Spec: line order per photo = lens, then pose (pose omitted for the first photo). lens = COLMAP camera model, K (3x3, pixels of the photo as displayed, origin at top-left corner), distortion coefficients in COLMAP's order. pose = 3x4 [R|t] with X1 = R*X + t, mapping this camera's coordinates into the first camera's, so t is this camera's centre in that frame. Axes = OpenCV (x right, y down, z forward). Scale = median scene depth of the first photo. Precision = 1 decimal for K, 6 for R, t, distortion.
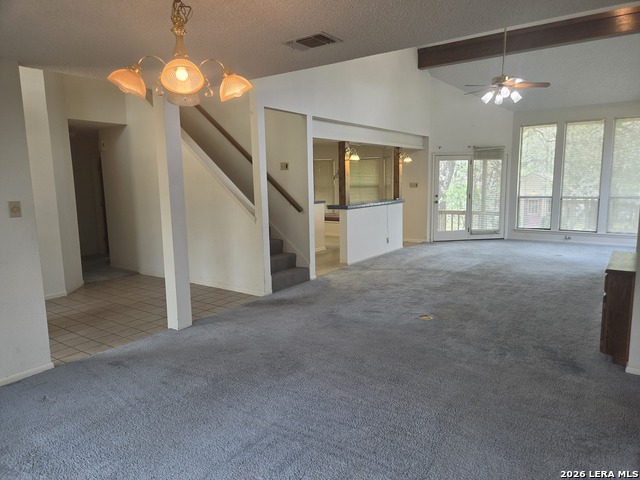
lens RADIAL K [[430.8, 0, 318.9], [0, 430.8, 238.8], [0, 0, 1]] dist [0.068446, -0.054427]
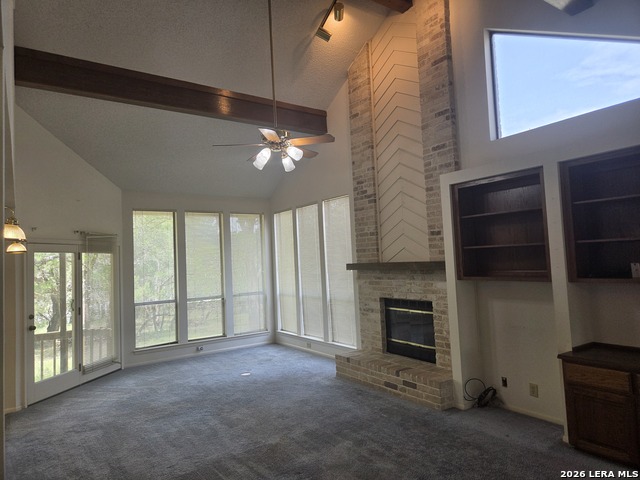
lens RADIAL K [[428.3, 0, 318.0], [0, 428.3, 233.4], [0, 0, 1]] dist [0.077378, -0.064875]
pose [[0.343829, 0.059673, 0.937134, -0.122327], [0.166564, 0.978278, -0.123405, -0.075598], [-0.924142, 0.198523, 0.326420, 0.484320]]
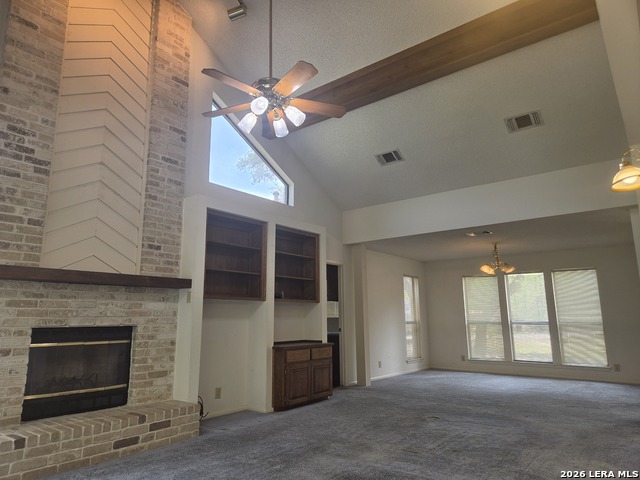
lens RADIAL K [[430.8, 0, 318.9], [0, 430.8, 238.8], [0, 0, 1]] dist [0.068446, -0.054427]
pose [[-0.998790, 0.031365, 0.037868, 0.224148], [0.029545, 0.998424, -0.047716, -0.098253], [-0.039305, -0.046539, -0.998143, 0.991923]]
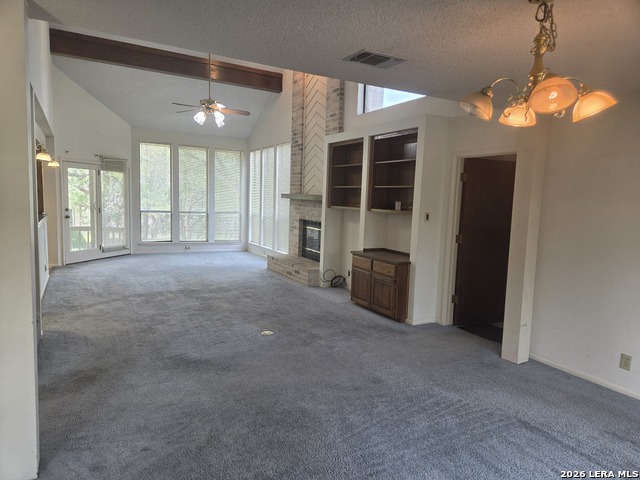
lens RADIAL K [[430.8, 0, 318.9], [0, 430.8, 238.8], [0, 0, 1]] dist [0.068446, -0.054427]
pose [[0.429717, -0.057636, 0.901122, -0.286015], [0.082045, 0.996325, 0.024600, -0.024908], [-0.899228, 0.063361, 0.432867, 0.209858]]
